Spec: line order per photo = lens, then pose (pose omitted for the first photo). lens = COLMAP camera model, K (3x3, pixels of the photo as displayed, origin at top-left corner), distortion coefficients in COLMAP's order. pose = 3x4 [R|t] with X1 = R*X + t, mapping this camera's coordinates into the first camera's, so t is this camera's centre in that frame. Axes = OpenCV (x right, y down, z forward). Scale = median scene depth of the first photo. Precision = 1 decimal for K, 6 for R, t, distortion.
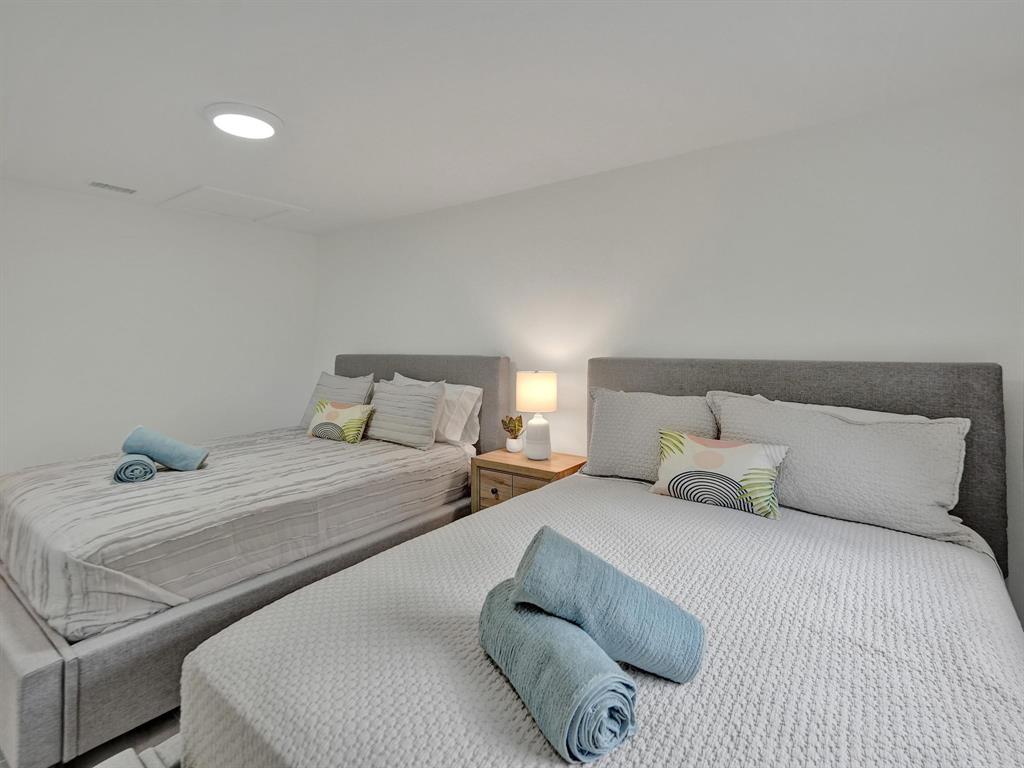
lens RADIAL K [[474.1, 0, 514.9], [0, 474.1, 376.6], [0, 0, 1]] dist [-0.027532, 0.000754]
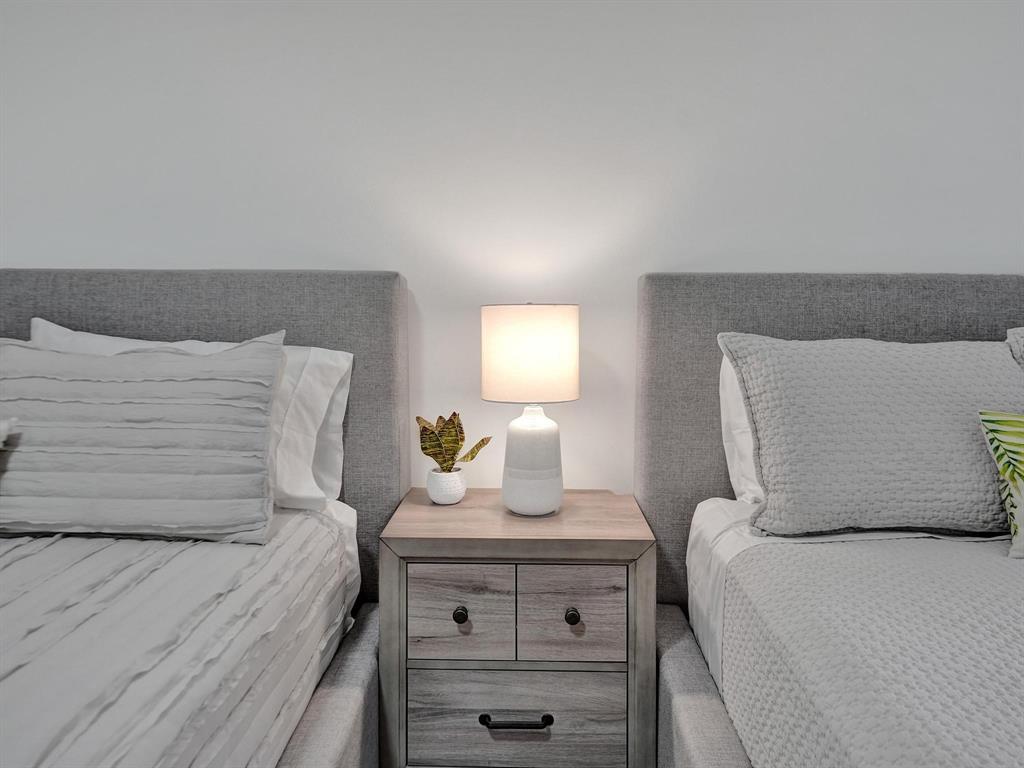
lens RADIAL K [[689.9, 0, 514.4], [0, 689.9, 364.9], [0, 0, 1]] dist [0.000710, -0.000698]
pose [[0.823844, -0.042631, 0.565211, -0.299223], [0.029051, 0.999033, 0.033008, 0.020815], [-0.566071, -0.010773, 0.824286, 0.488259]]
